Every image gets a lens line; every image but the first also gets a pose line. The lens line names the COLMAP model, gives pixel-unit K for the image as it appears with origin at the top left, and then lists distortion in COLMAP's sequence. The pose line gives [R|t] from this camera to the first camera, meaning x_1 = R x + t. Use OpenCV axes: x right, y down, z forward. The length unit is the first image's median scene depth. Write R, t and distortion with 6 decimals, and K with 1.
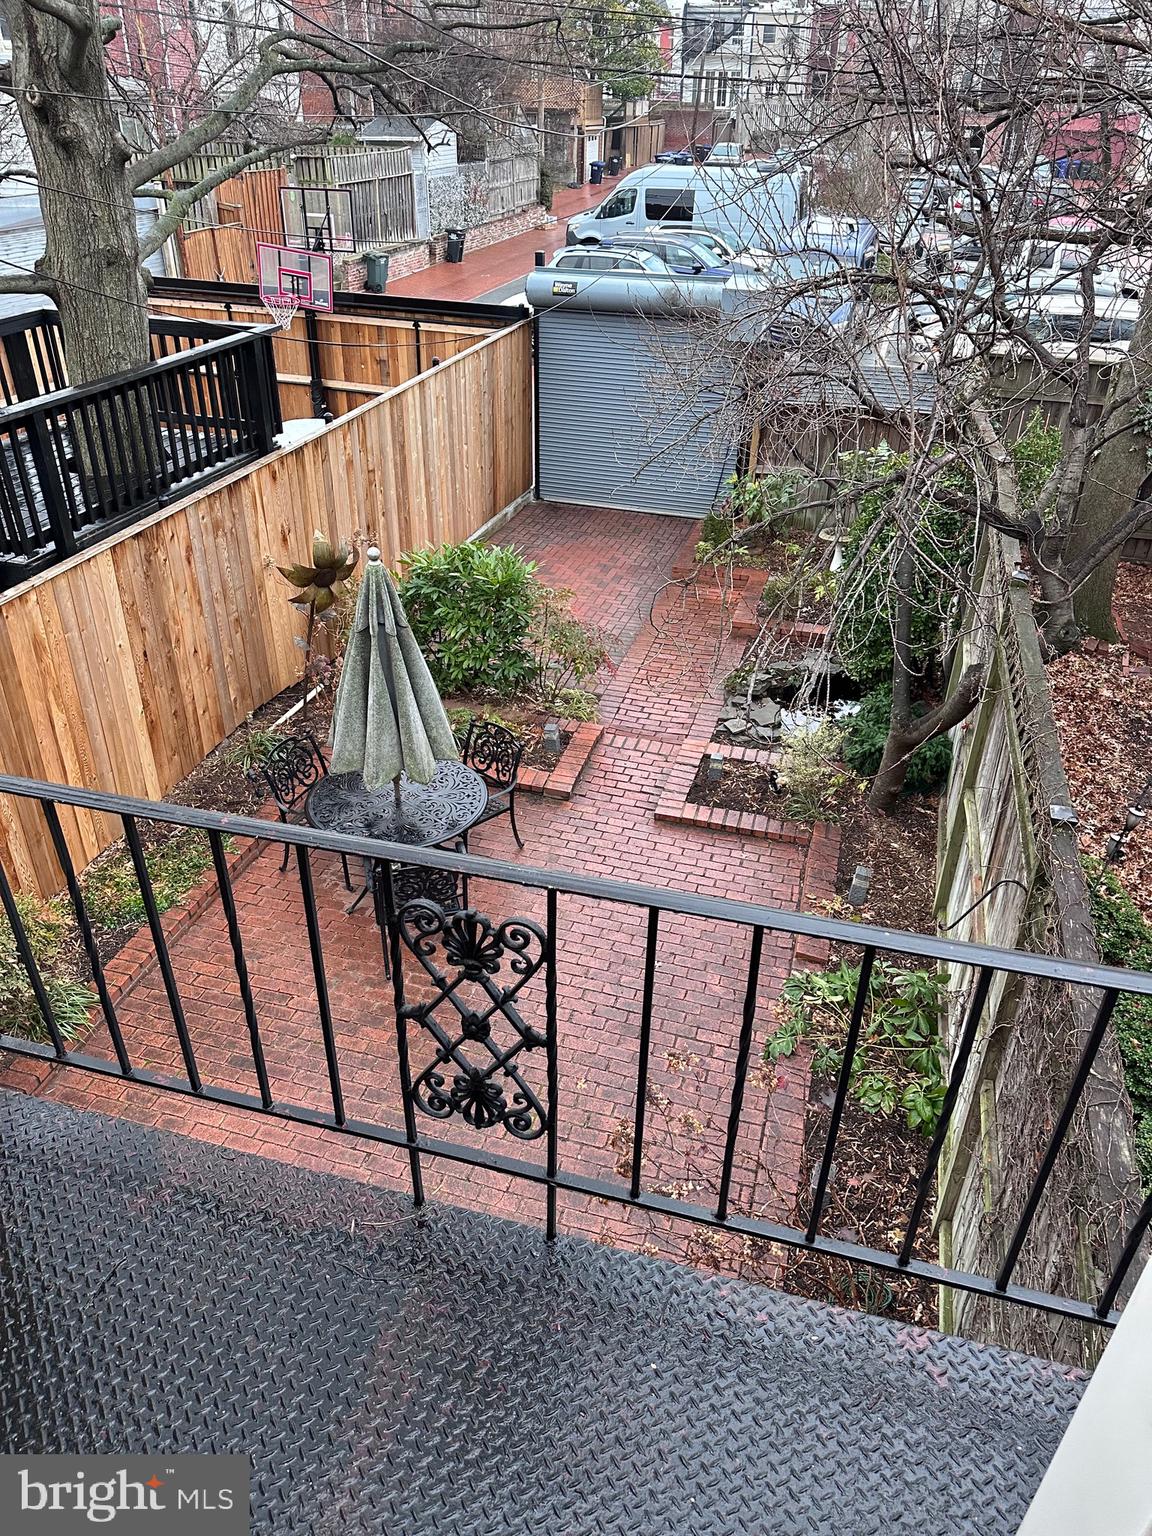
lens RADIAL K [[1086.1, 0, 580.9], [0, 1086.1, 763.4], [0, 0, 1]] dist [0.011848, -0.001391]
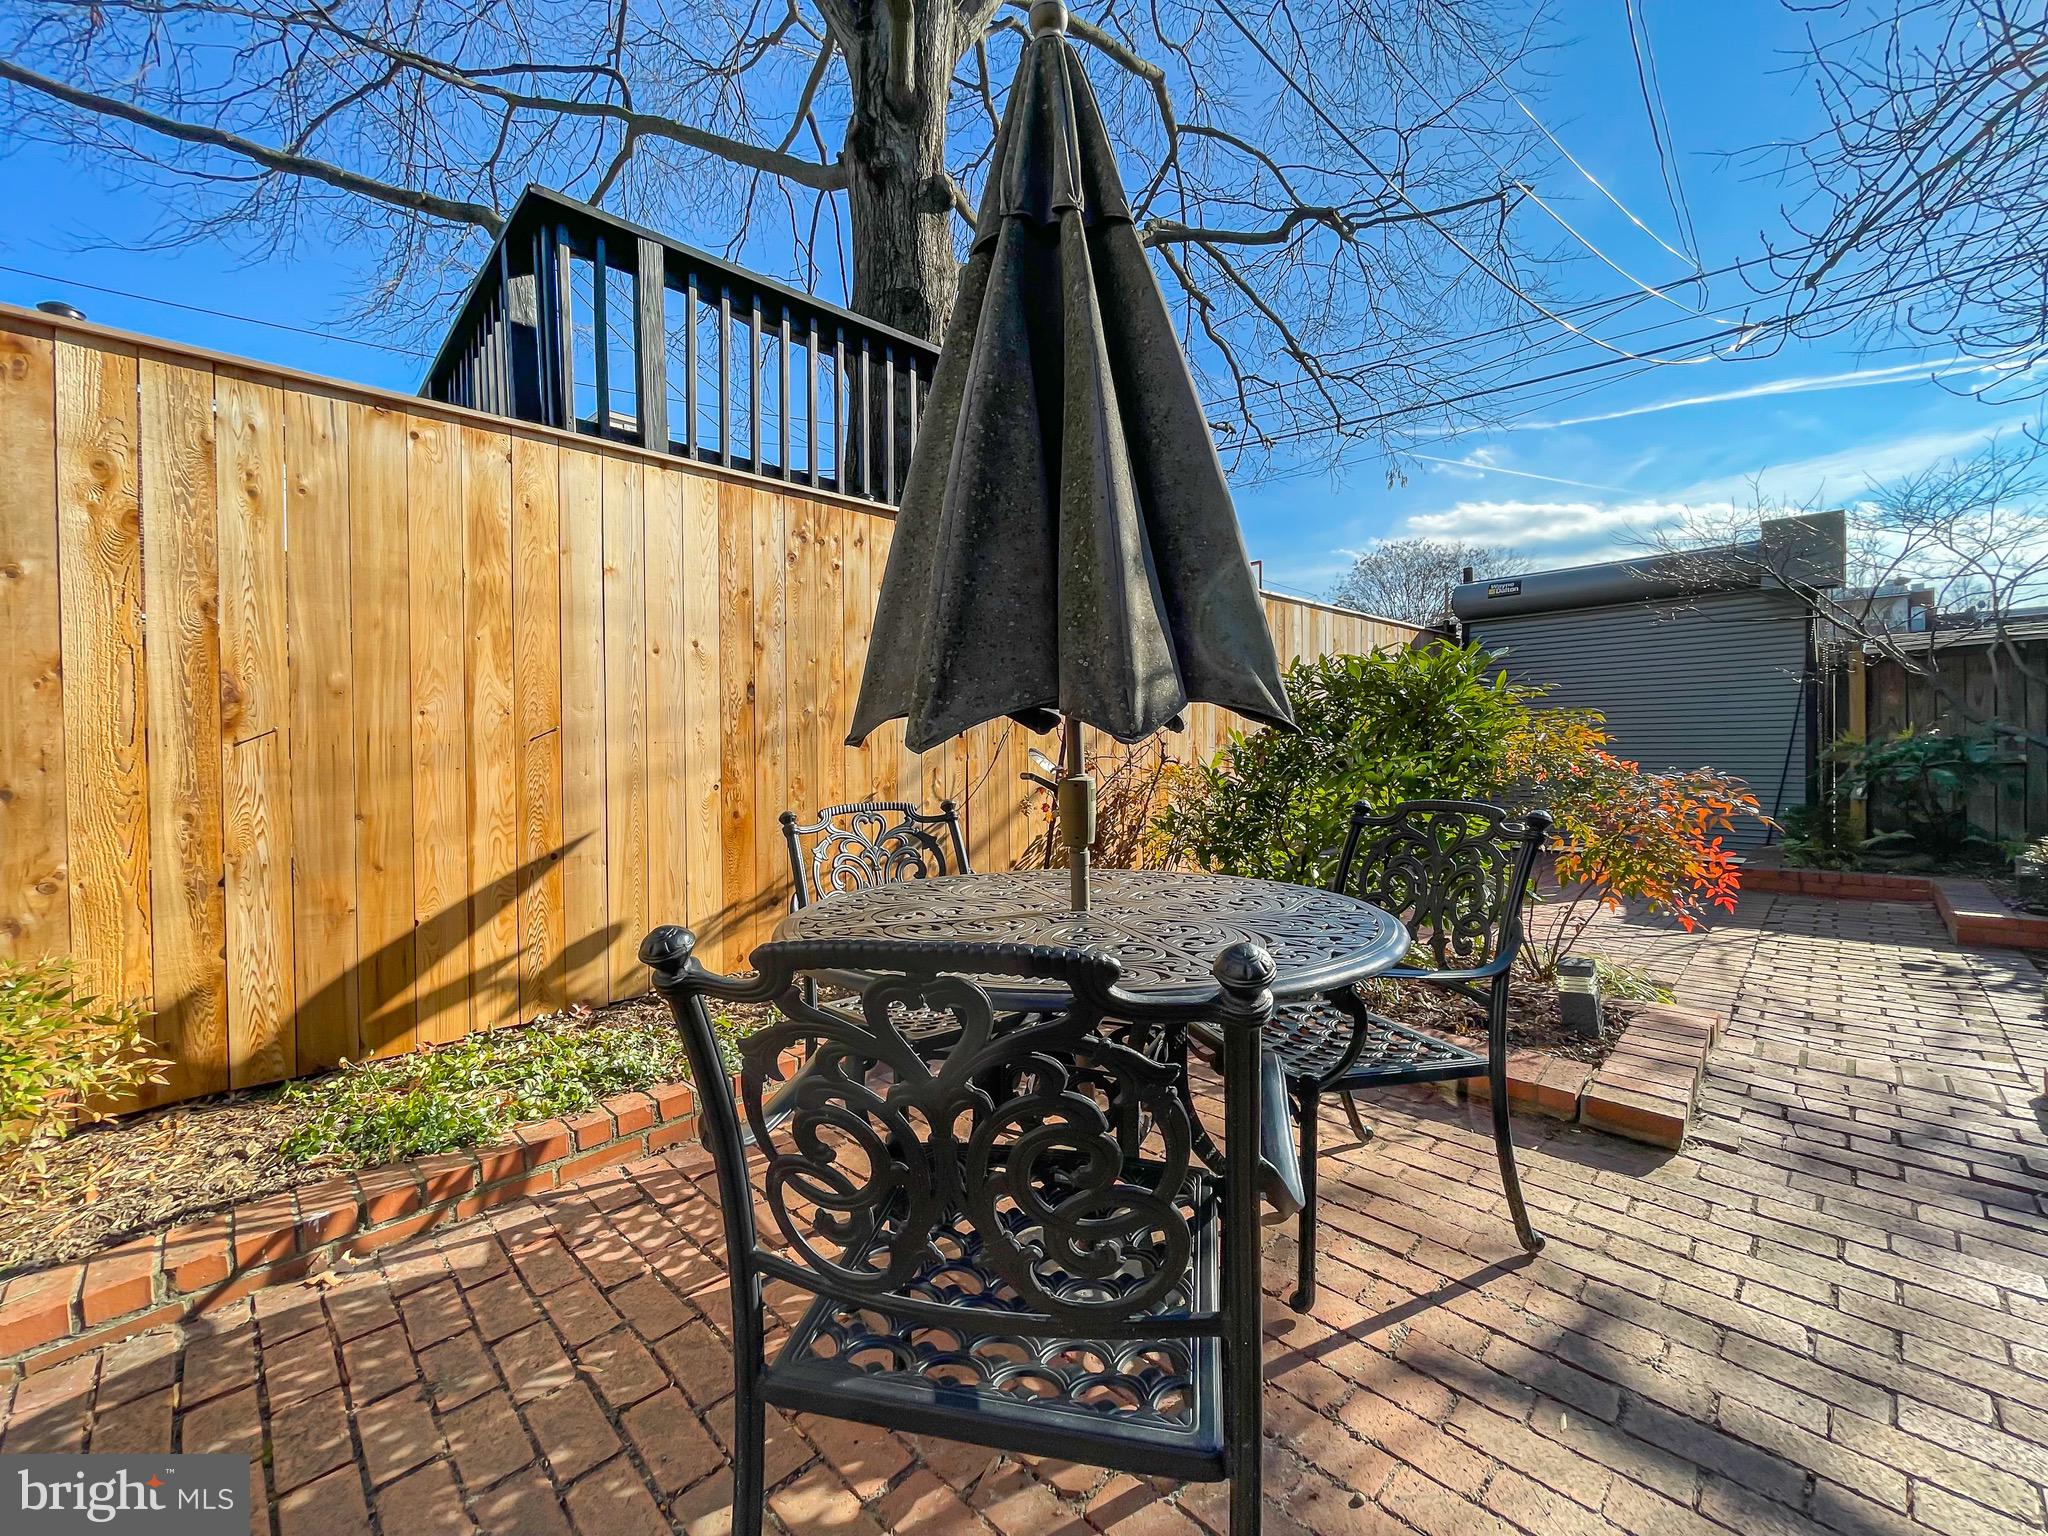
lens RADIAL K [[814.5, 0, 1023.1], [0, 814.5, 754.0], [0, 0, 1]] dist [0.000897, 0.000062]
pose [[0.874120, -0.032400, -0.484628, -0.068866], [-0.226490, 0.855462, -0.465712, 0.097898], [0.429670, 0.516852, 0.740438, 0.771029]]
